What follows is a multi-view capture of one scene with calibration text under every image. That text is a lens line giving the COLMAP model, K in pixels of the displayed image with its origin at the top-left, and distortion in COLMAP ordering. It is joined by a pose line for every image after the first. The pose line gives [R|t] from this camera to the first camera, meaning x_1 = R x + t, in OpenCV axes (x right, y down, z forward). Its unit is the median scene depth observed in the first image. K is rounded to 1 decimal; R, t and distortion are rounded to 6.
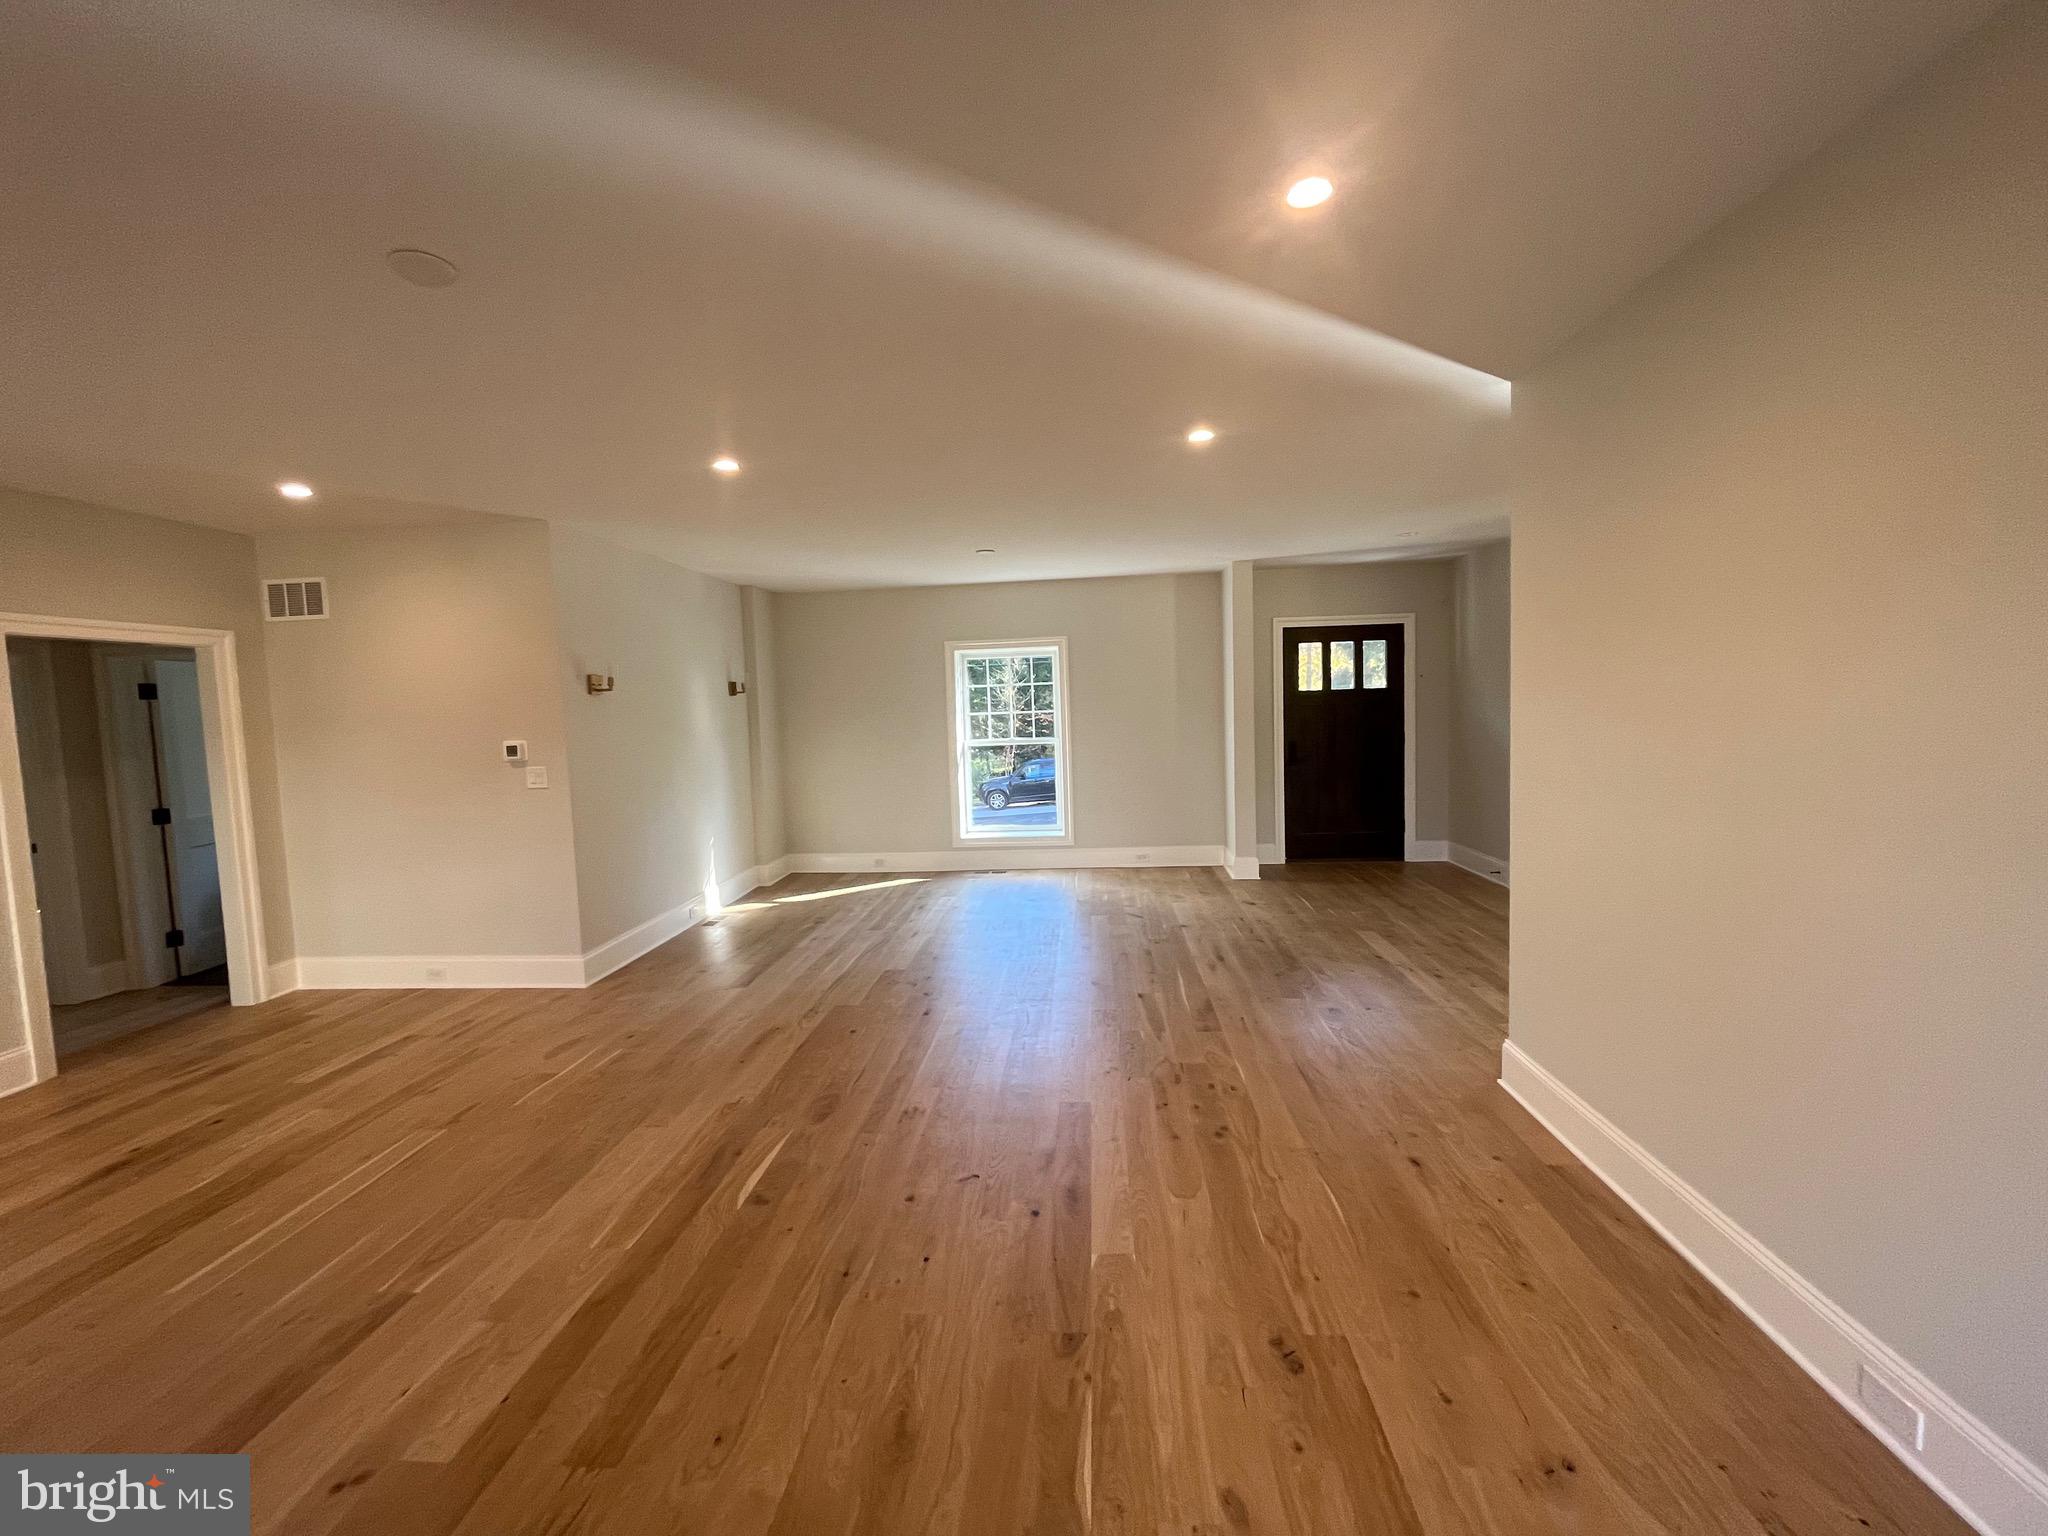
lens RADIAL K [[832.7, 0, 1024.0], [0, 832.7, 773.5], [0, 0, 1]] dist [-0.003635, 0.000580]
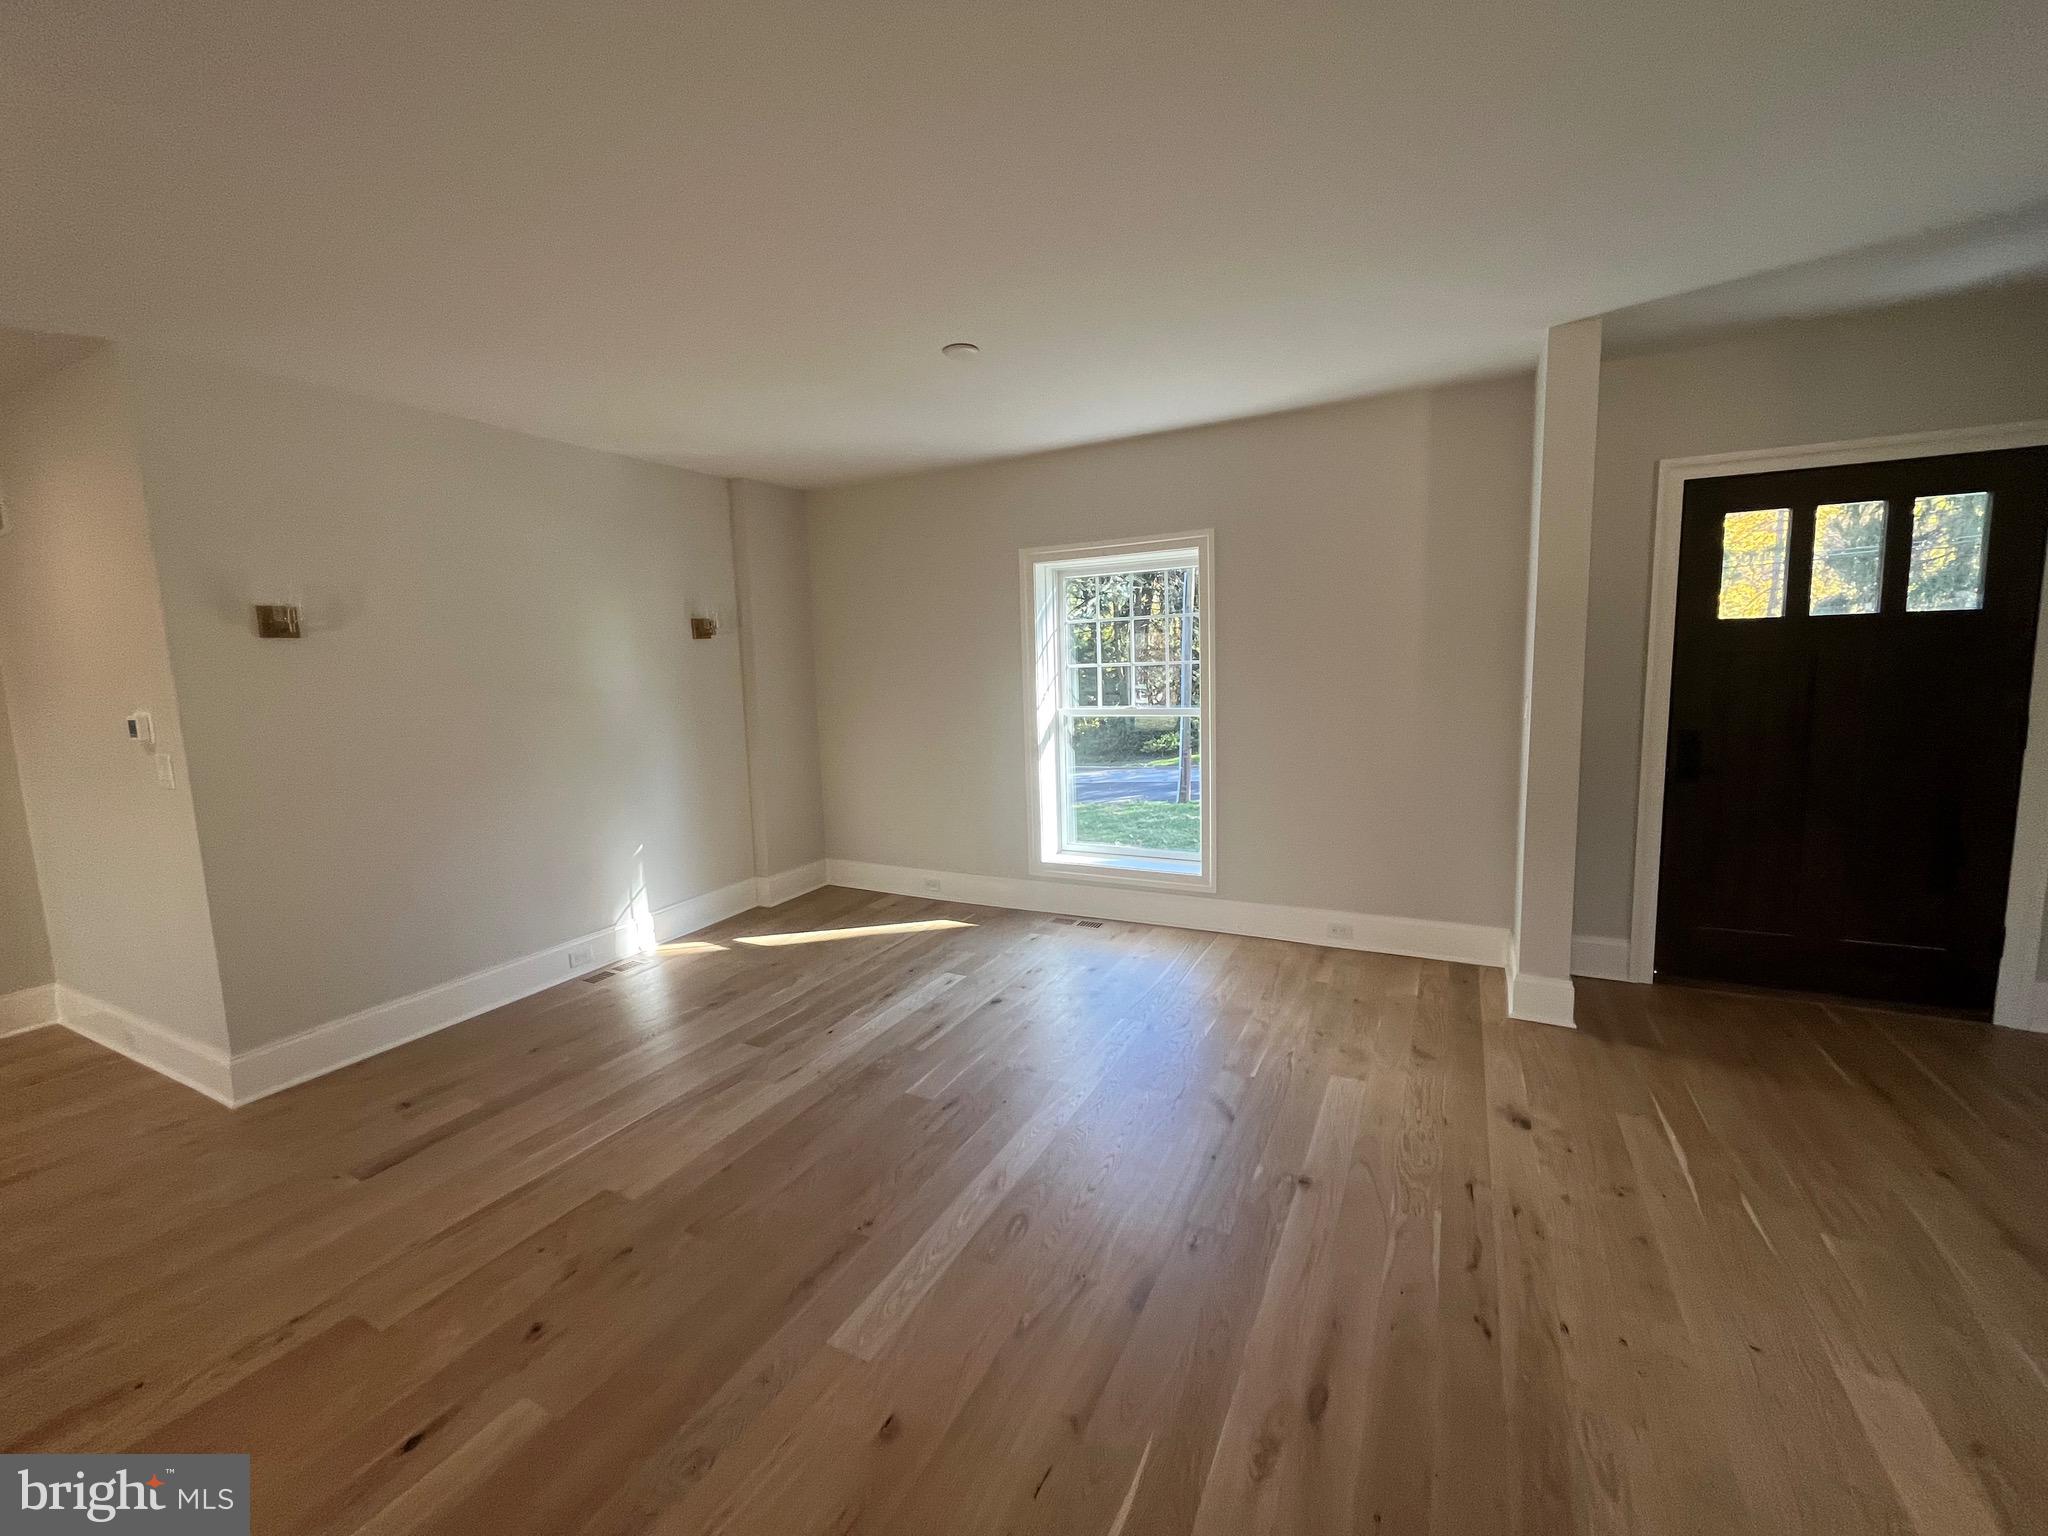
lens RADIAL K [[832.7, 0, 1023.5], [0, 832.7, 767.5], [0, 0, 1]] dist [-0.003635, 0.000580]
pose [[0.921772, 0.052011, -0.384227, 0.160566], [-0.029437, 0.997490, 0.064406, -0.036677], [0.386612, -0.048057, 0.920989, 0.432890]]
